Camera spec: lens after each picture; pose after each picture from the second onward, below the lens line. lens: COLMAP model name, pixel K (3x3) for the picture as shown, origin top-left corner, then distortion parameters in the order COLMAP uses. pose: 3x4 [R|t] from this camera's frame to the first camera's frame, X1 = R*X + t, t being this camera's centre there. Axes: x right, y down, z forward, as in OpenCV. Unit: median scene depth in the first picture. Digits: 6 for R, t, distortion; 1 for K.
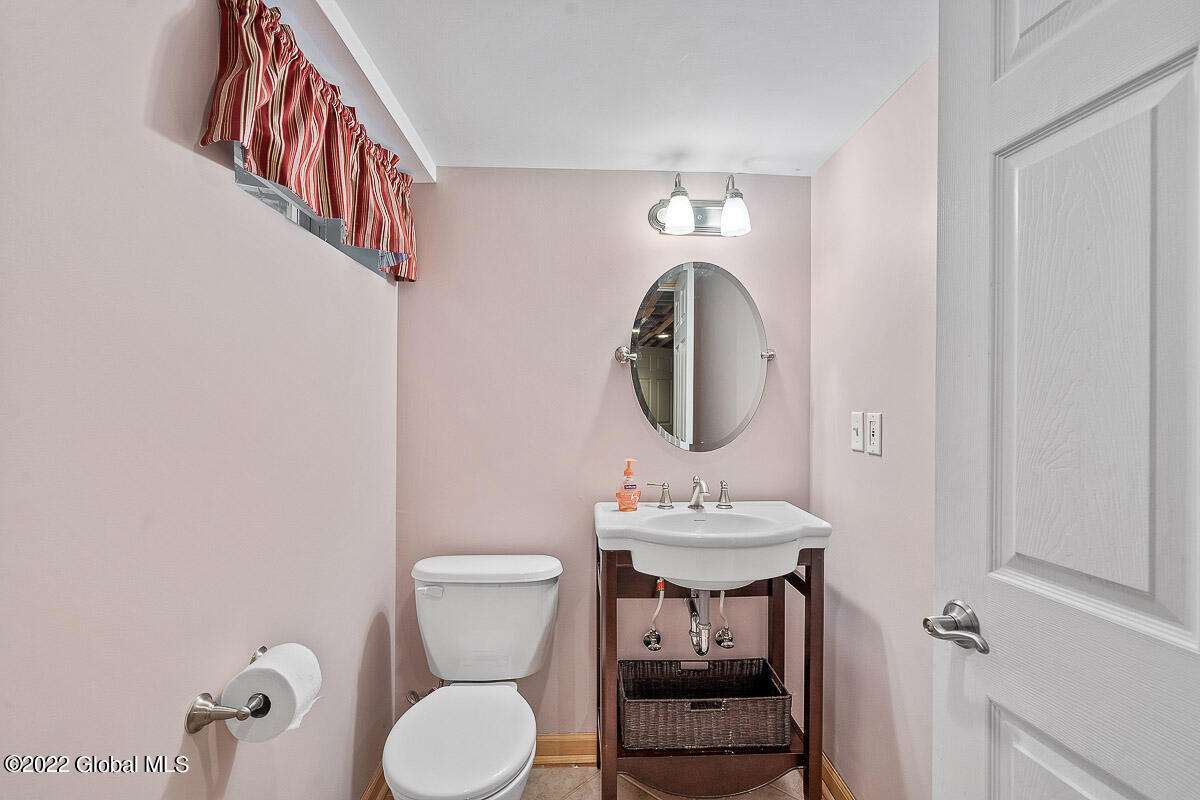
lens RADIAL K [[546.5, 0, 599.2], [0, 546.5, 394.9], [0, 0, 1]] dist [-0.013863, -0.000169]
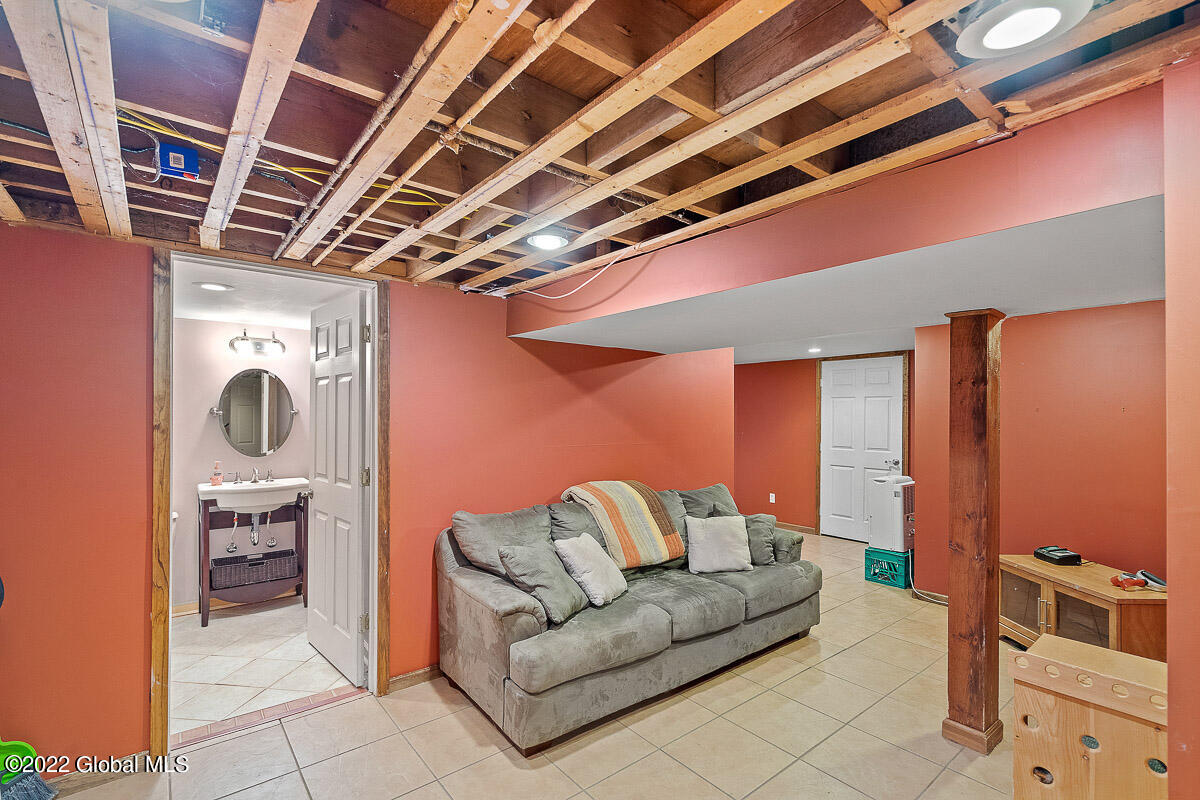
lens RADIAL K [[546.5, 0, 598.3], [0, 546.5, 412.1], [0, 0, 1]] dist [-0.013863, -0.000169]
pose [[0.809408, 0.000382, 0.587247, 0.015368], [0.002946, 0.999985, -0.004711, -0.060385], [-0.587239, 0.005543, 0.809394, -1.601139]]
